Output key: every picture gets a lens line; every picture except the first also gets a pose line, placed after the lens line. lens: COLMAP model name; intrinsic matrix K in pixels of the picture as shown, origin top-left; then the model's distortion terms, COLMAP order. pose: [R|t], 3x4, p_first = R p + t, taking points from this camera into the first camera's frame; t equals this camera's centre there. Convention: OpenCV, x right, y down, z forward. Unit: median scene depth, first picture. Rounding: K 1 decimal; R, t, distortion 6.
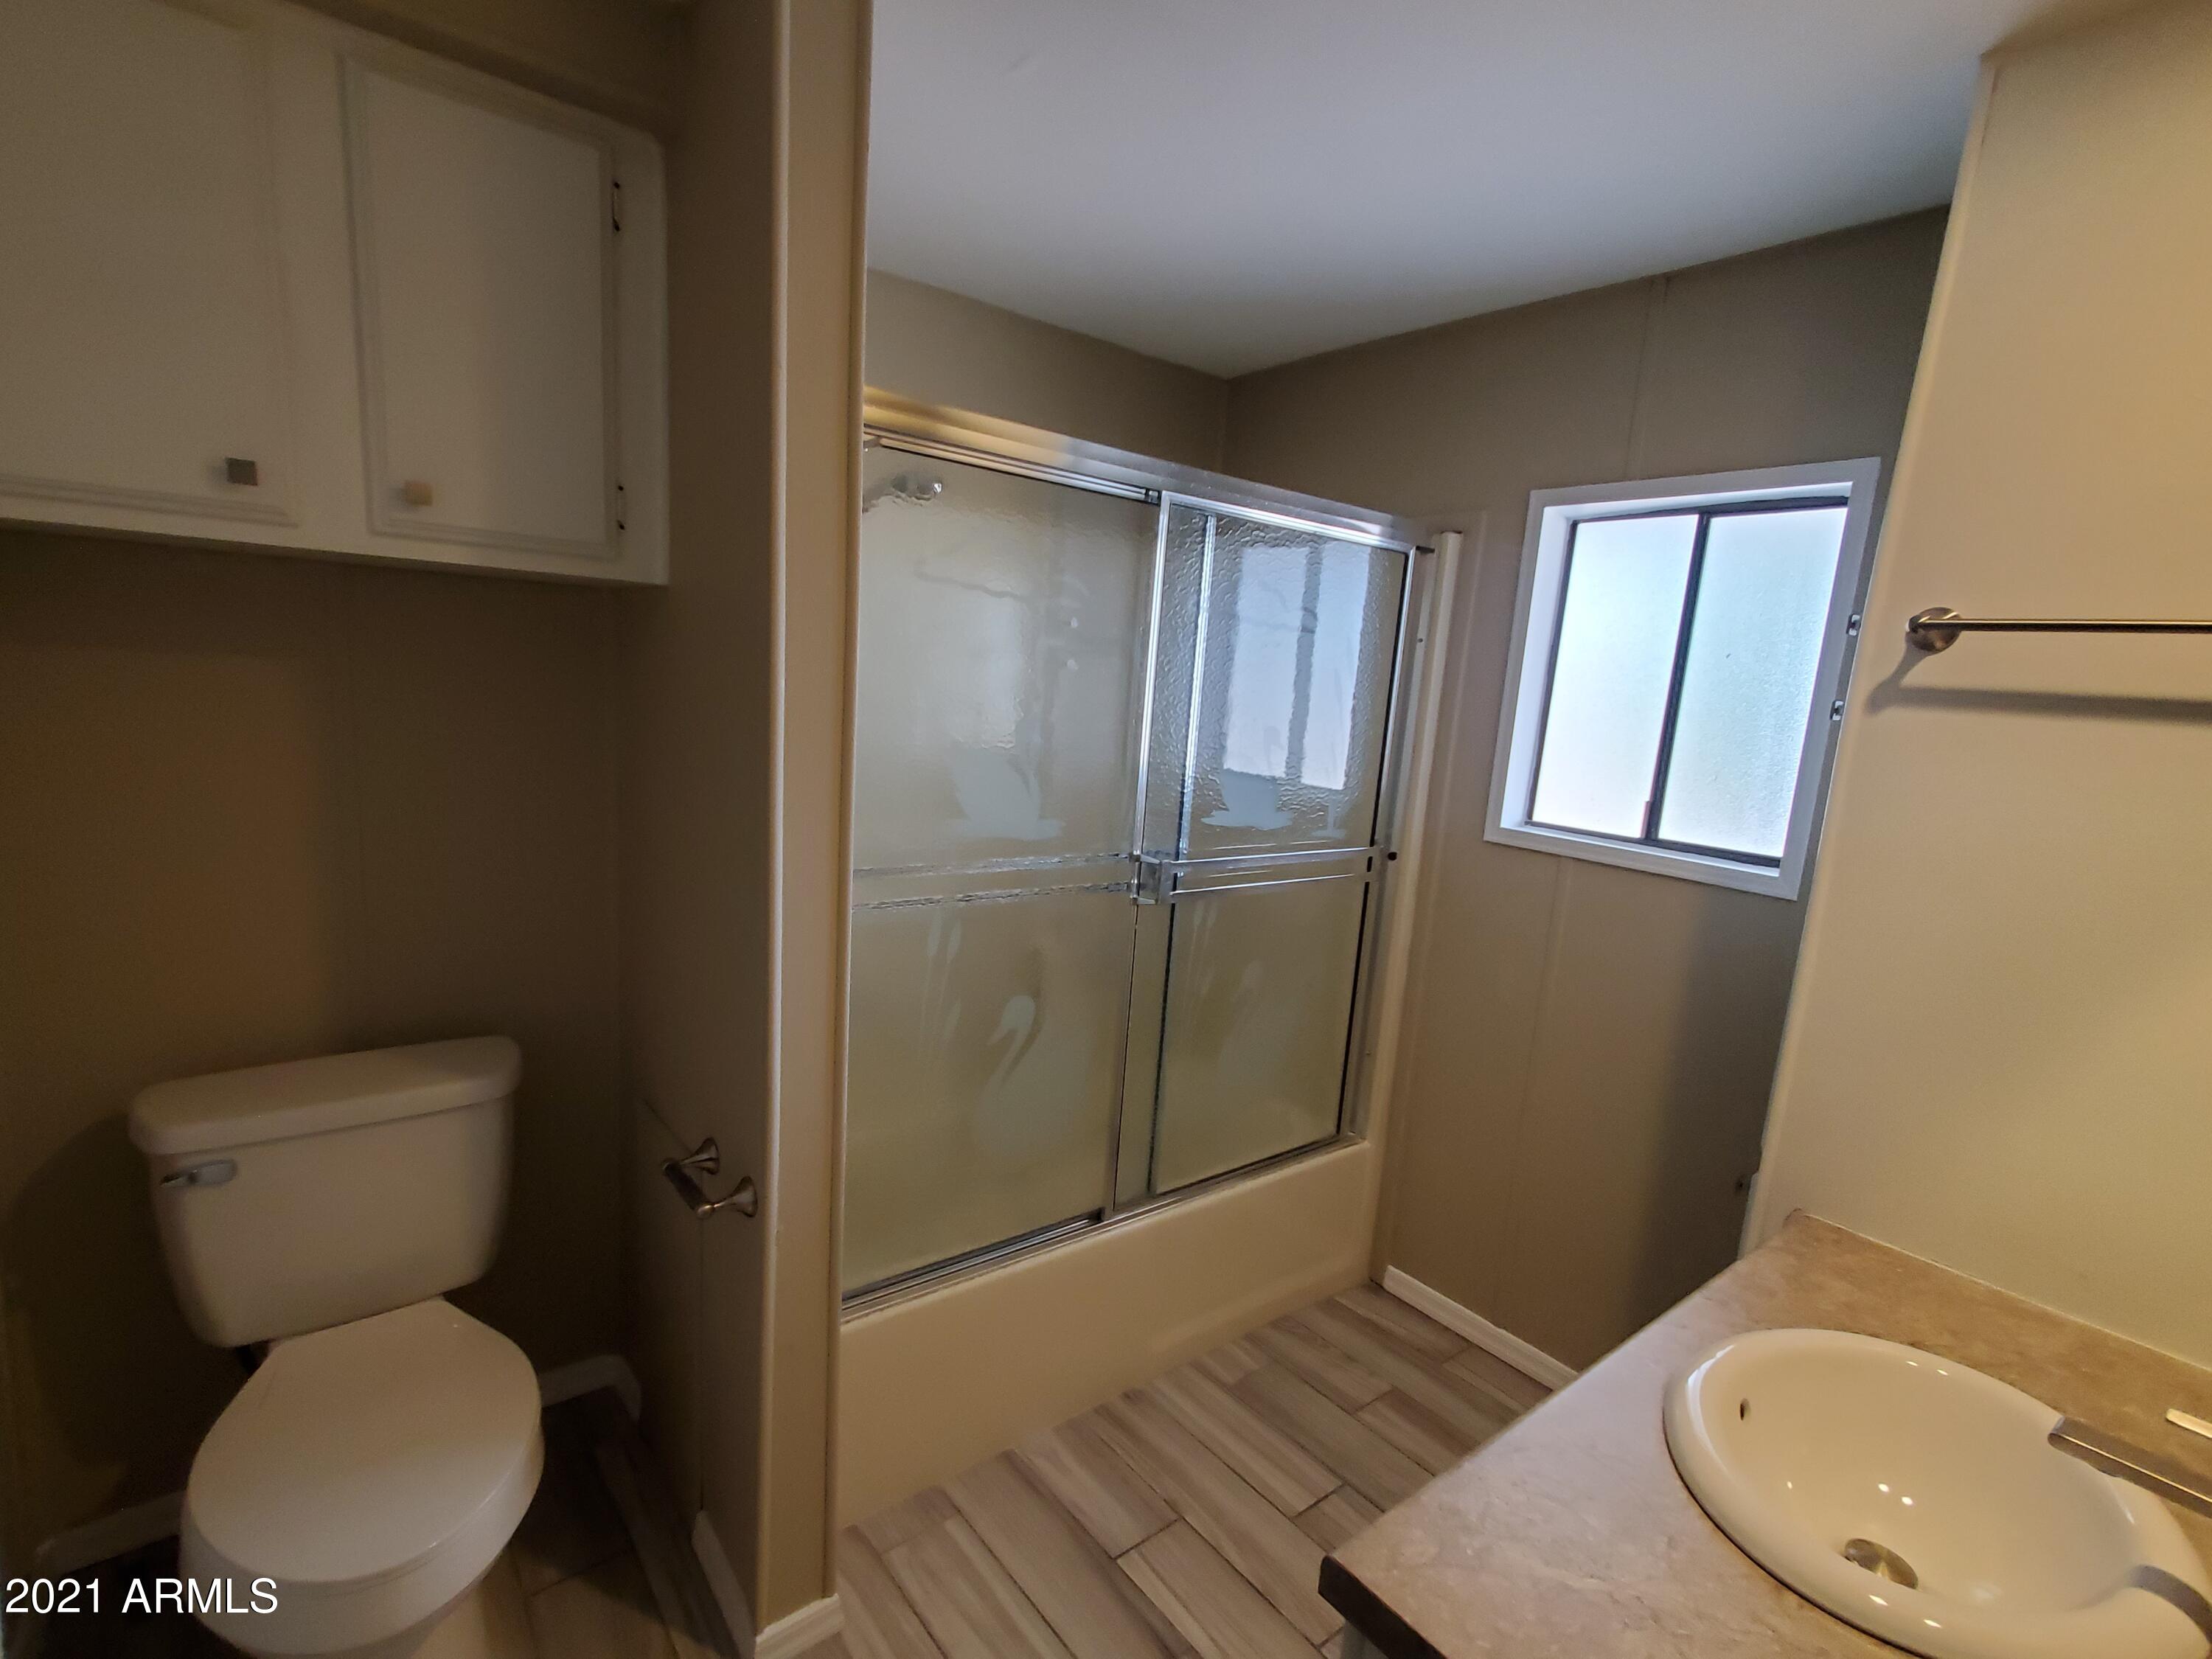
lens RADIAL K [[1034.9, 0, 1113.1], [0, 1034.9, 836.0], [0, 0, 1]] dist [0.008171, -0.000632]
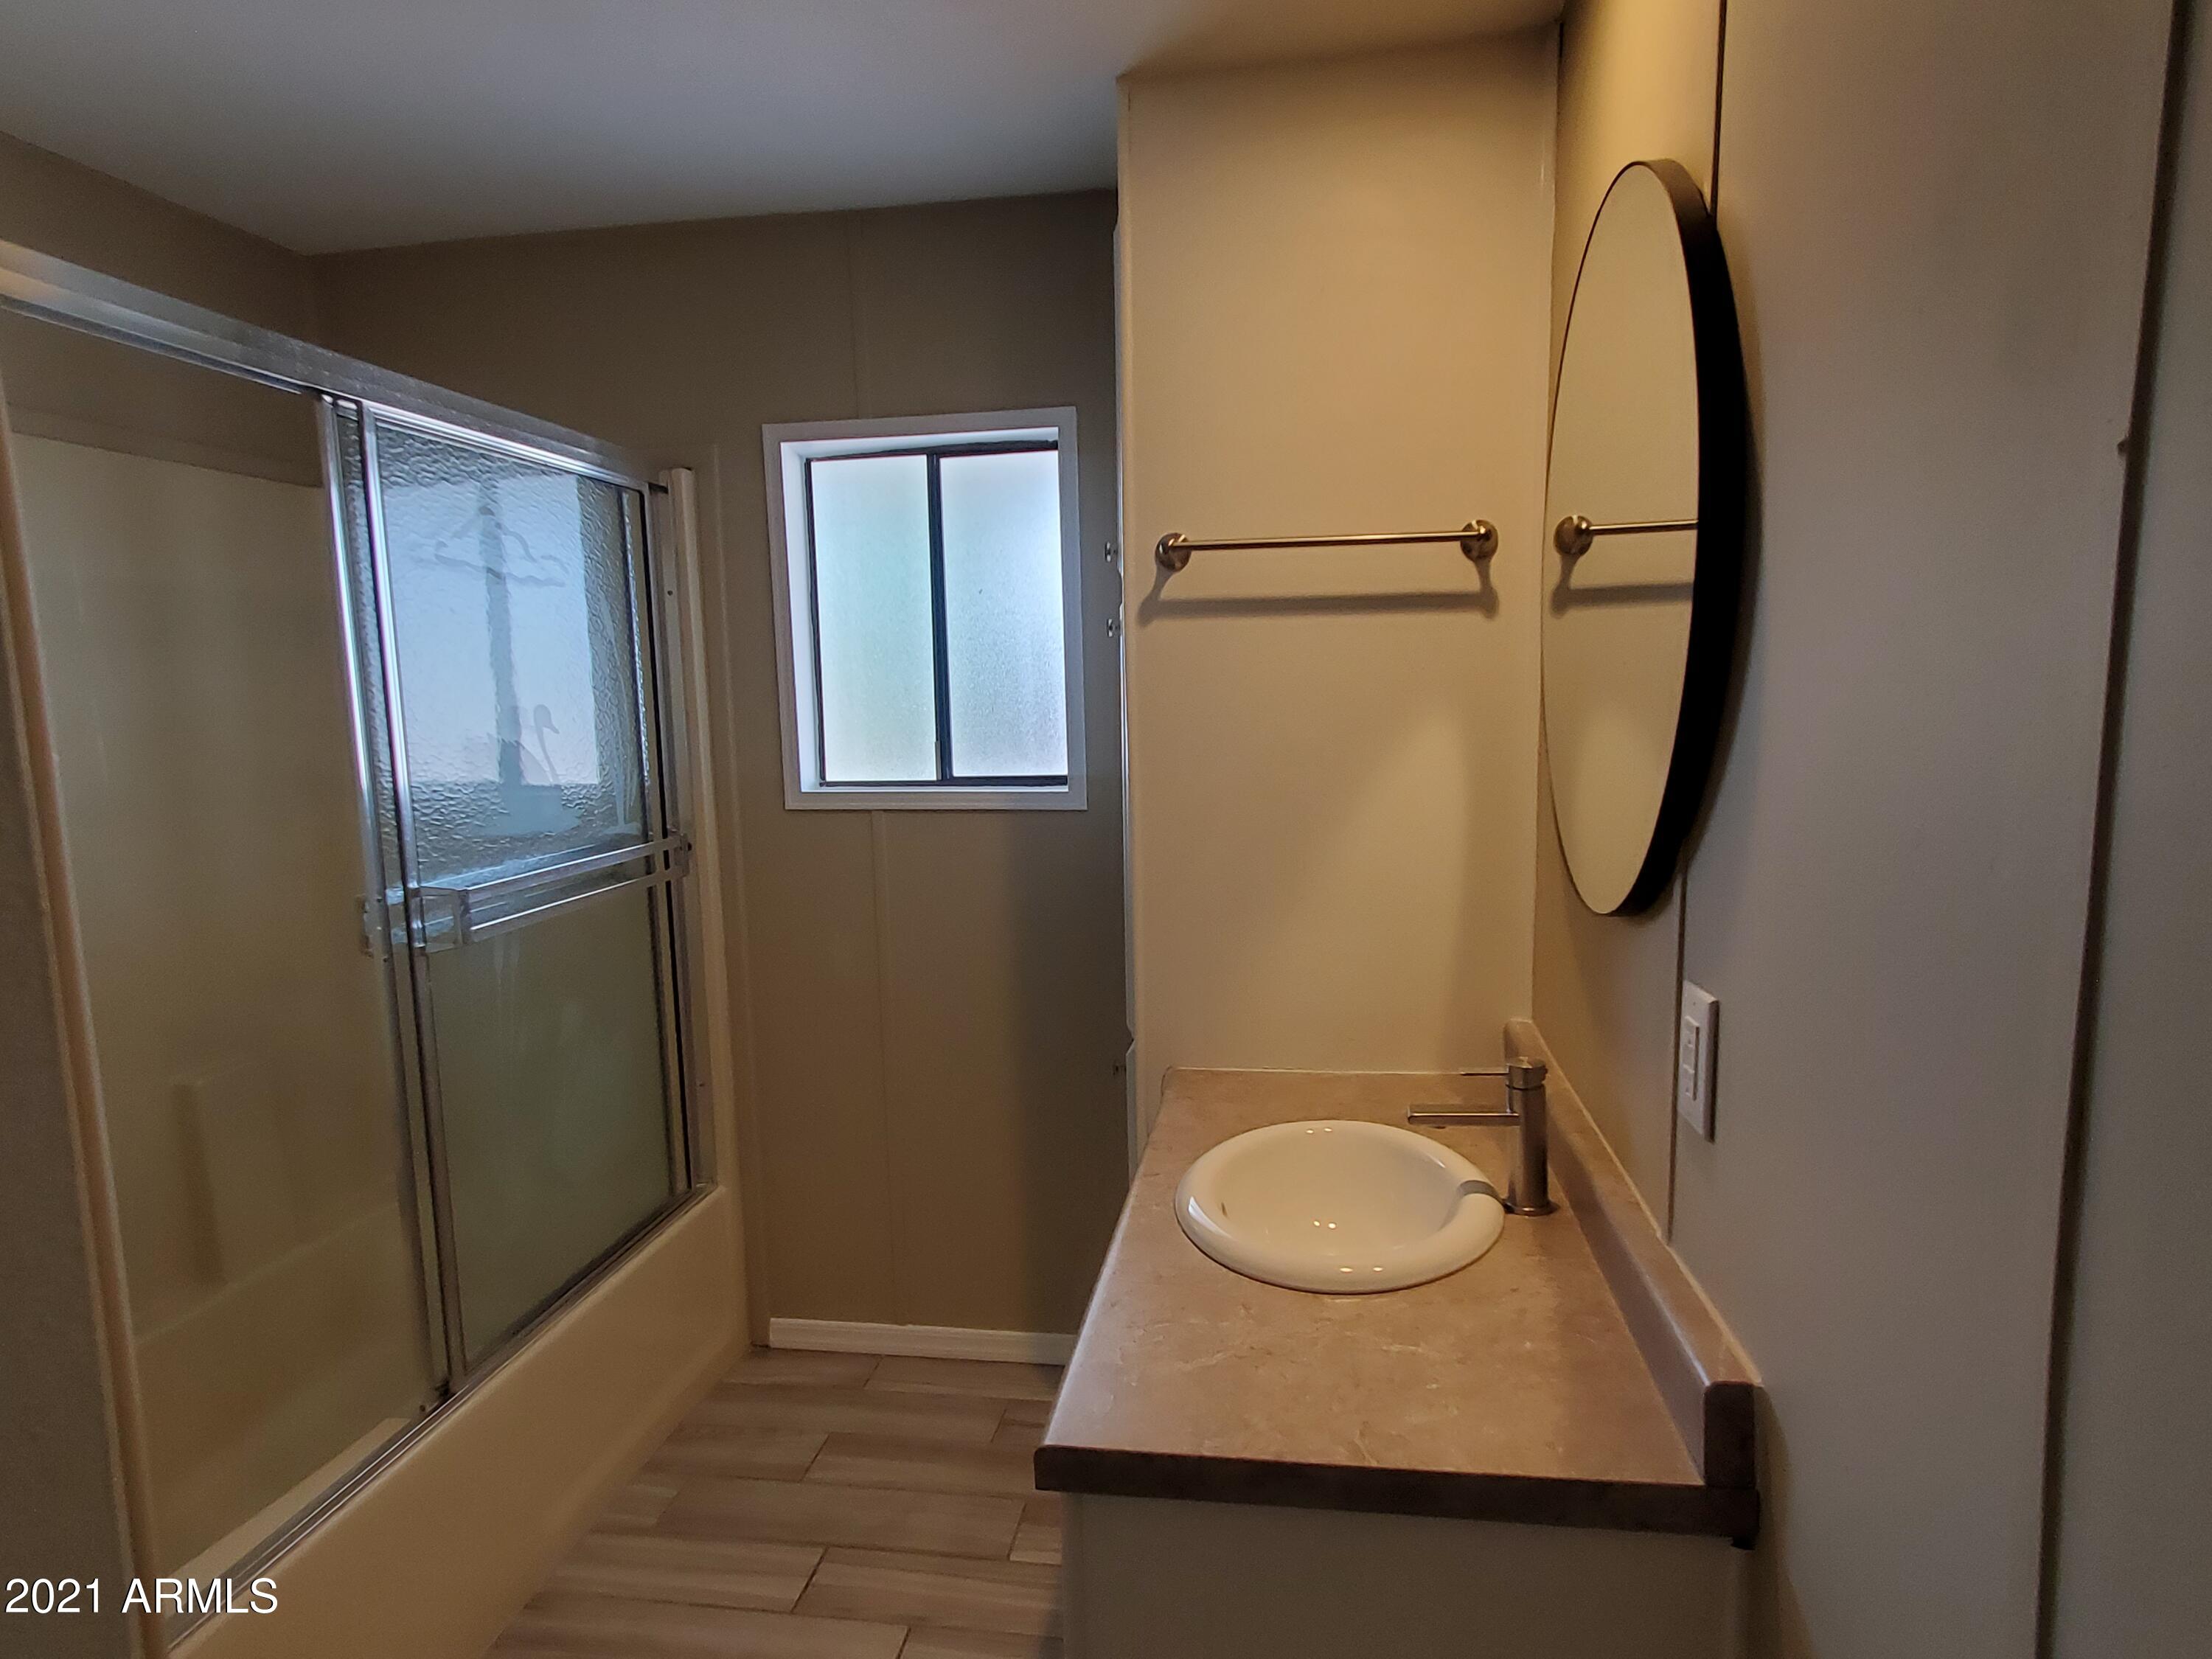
lens RADIAL K [[1288.0, 0, 1097.2], [0, 1288.0, 819.3], [0, 0, 1]] dist [0.008338, -0.000569]
pose [[0.736813, -0.160438, 0.656785, -0.192605], [0.181235, 0.982753, 0.036746, 0.021643], [-0.651353, 0.091958, 0.753182, -0.017133]]
